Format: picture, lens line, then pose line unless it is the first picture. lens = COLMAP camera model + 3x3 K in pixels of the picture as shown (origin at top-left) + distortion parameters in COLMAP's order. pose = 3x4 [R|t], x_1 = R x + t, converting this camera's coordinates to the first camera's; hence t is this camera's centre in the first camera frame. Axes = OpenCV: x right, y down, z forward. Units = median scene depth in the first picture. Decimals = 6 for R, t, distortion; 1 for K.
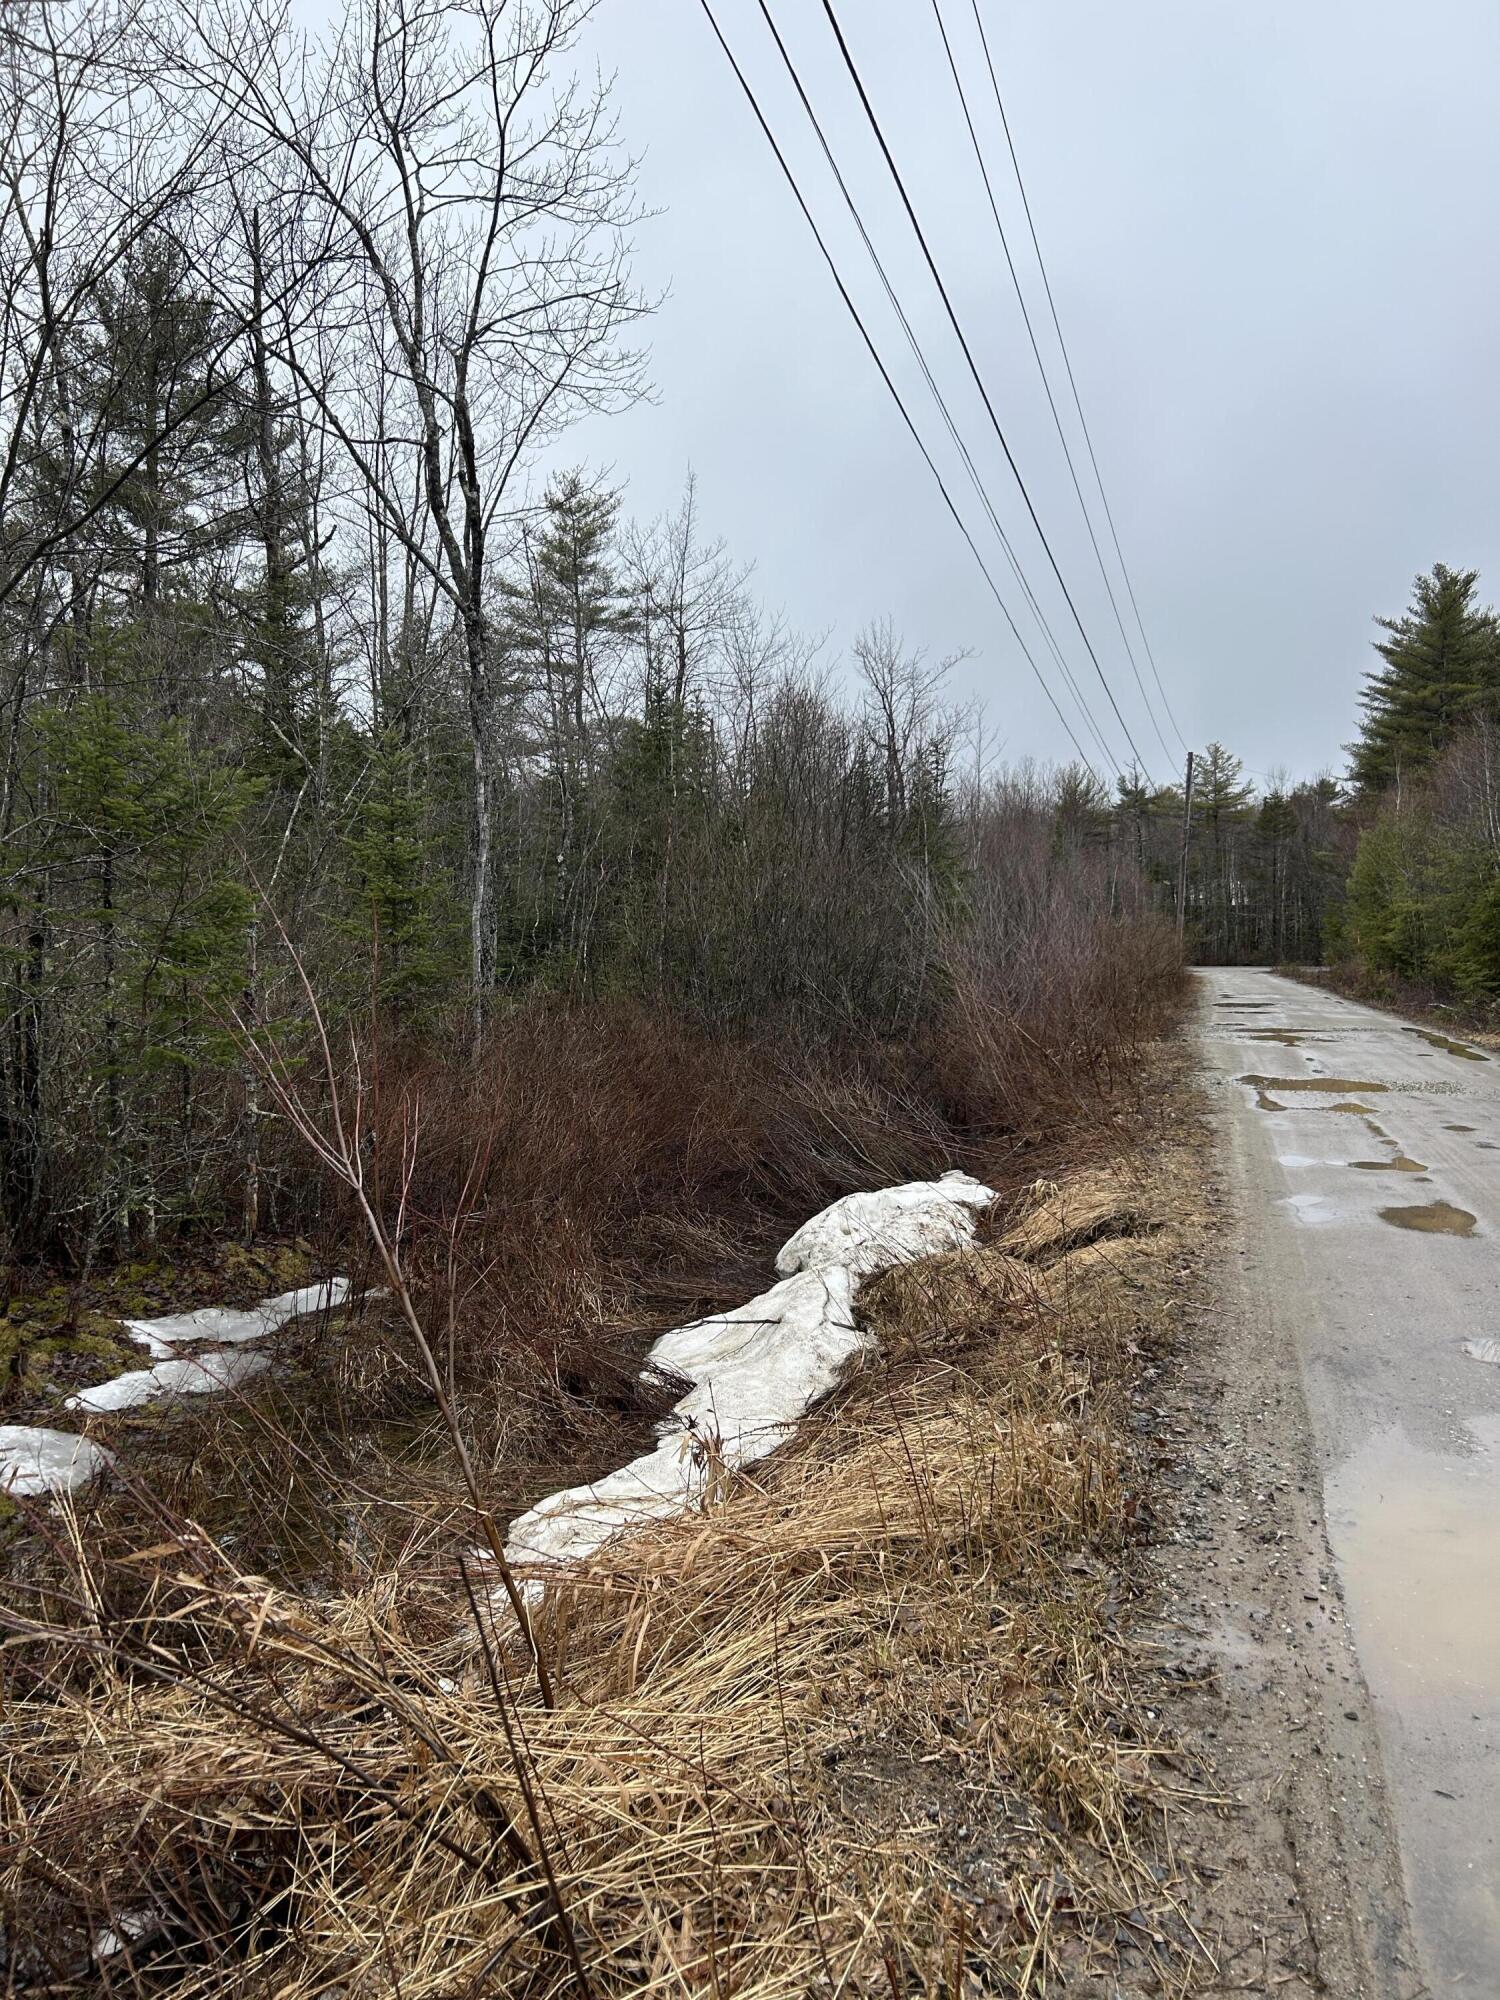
lens RADIAL K [[1504.0, 0, 749.4], [0, 1504.0, 1009.2], [0, 0, 1]] dist [0.002379, 0.000387]
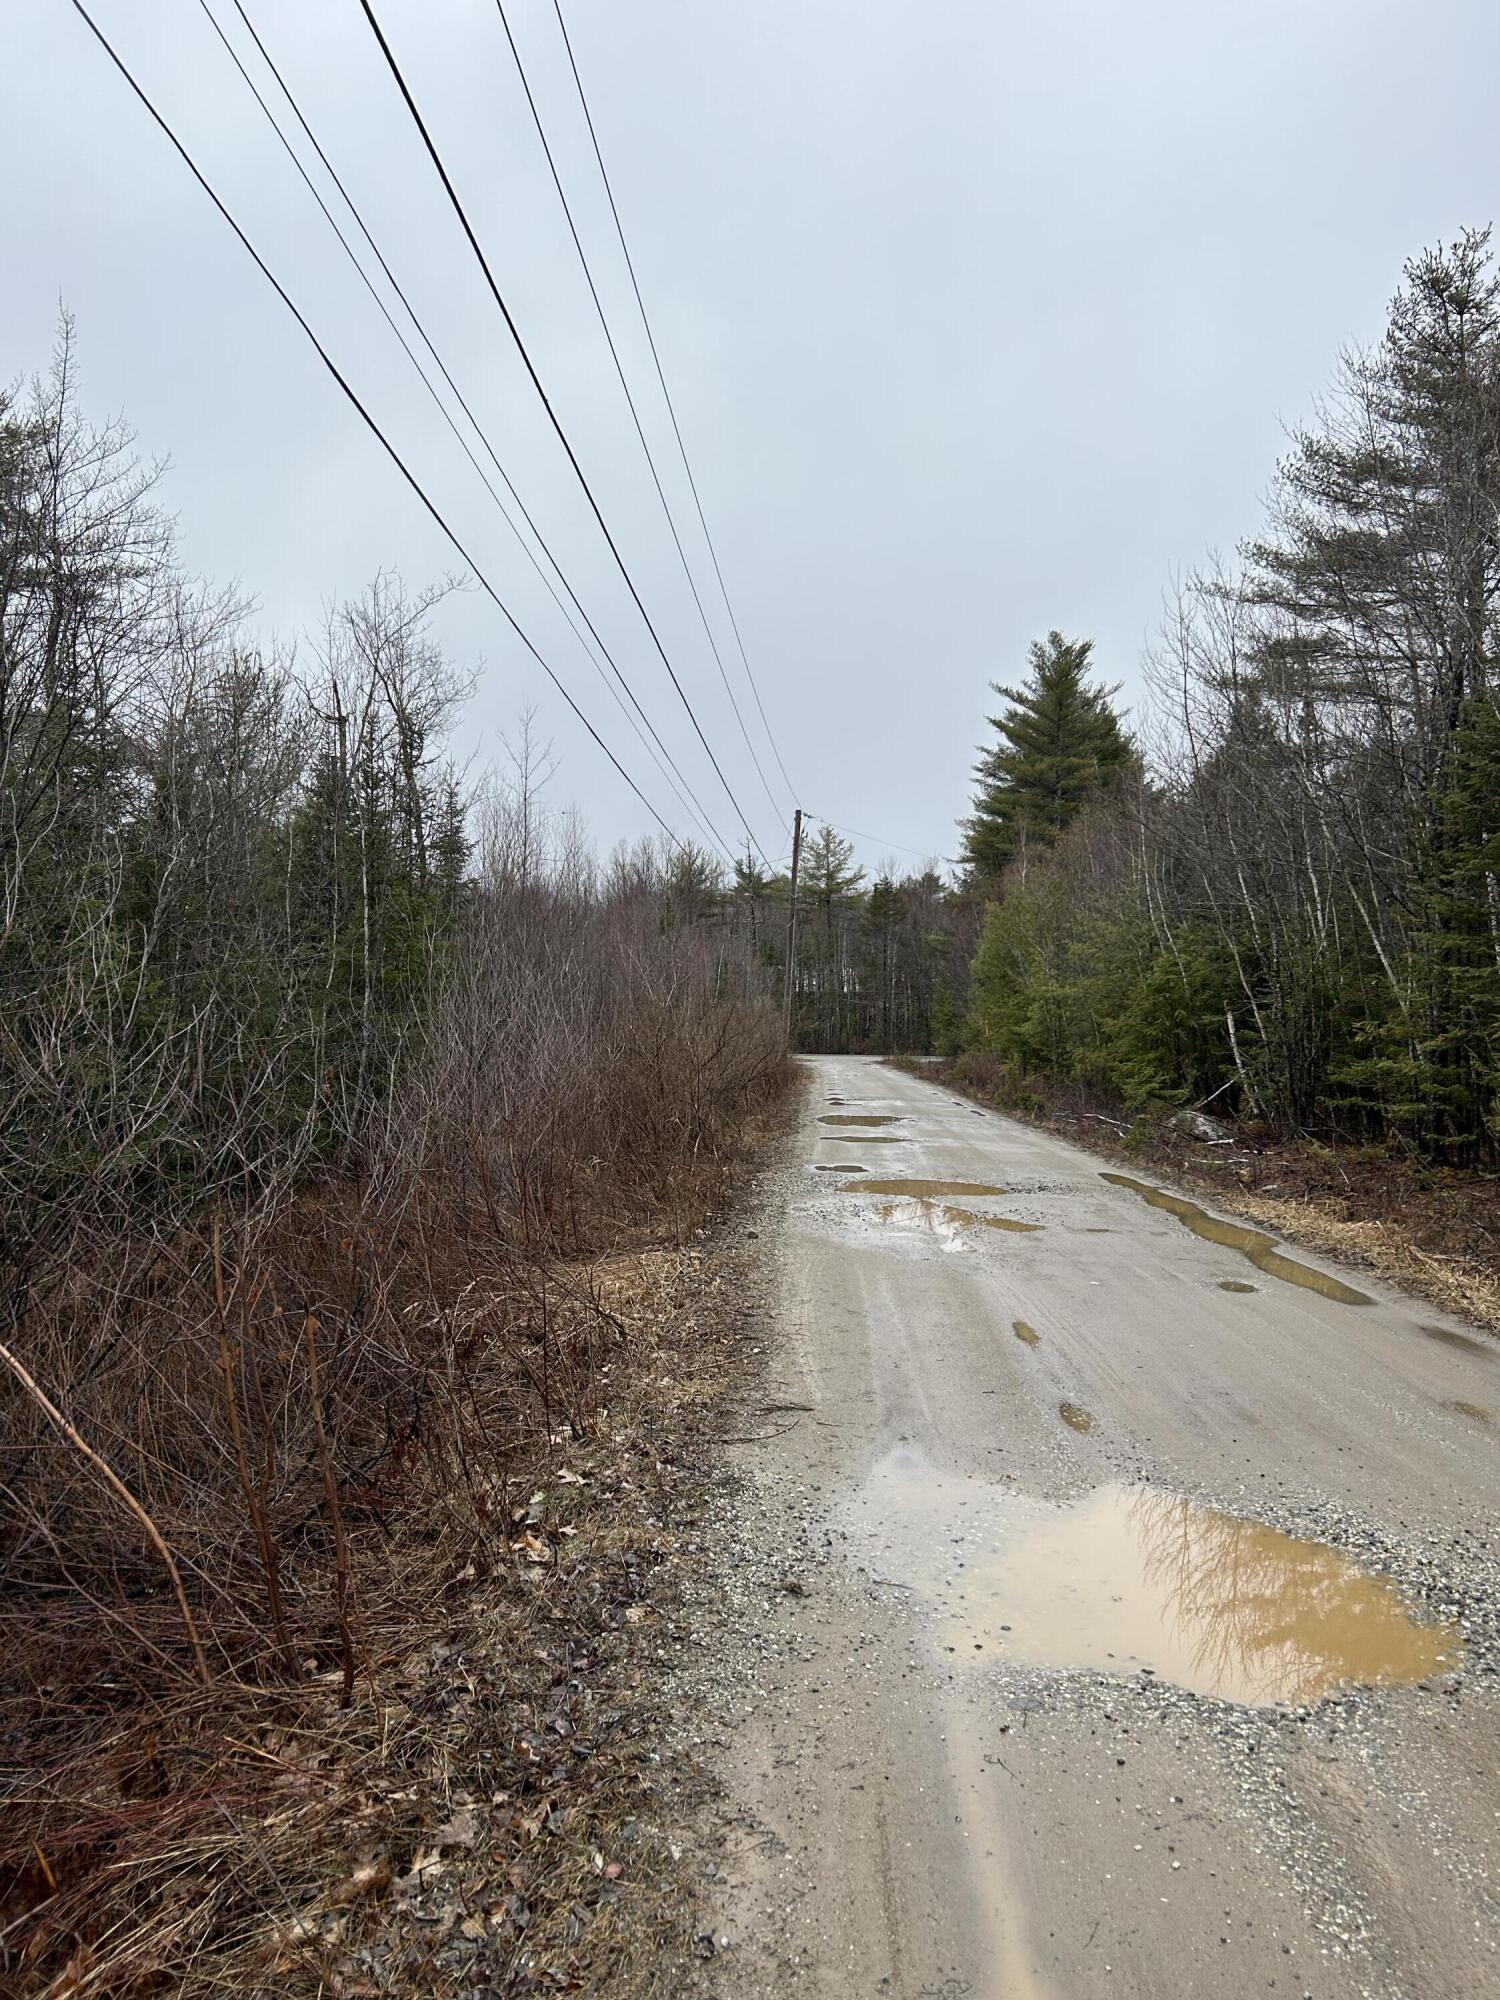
lens RADIAL K [[1504.0, 0, 749.7], [0, 1504.0, 998.6], [0, 0, 1]] dist [0.002379, 0.000387]
pose [[0.969293, 0.021773, 0.244944, 0.042333], [-0.006810, 0.998067, -0.061770, -0.006647], [-0.245816, 0.058205, 0.967567, 0.132223]]
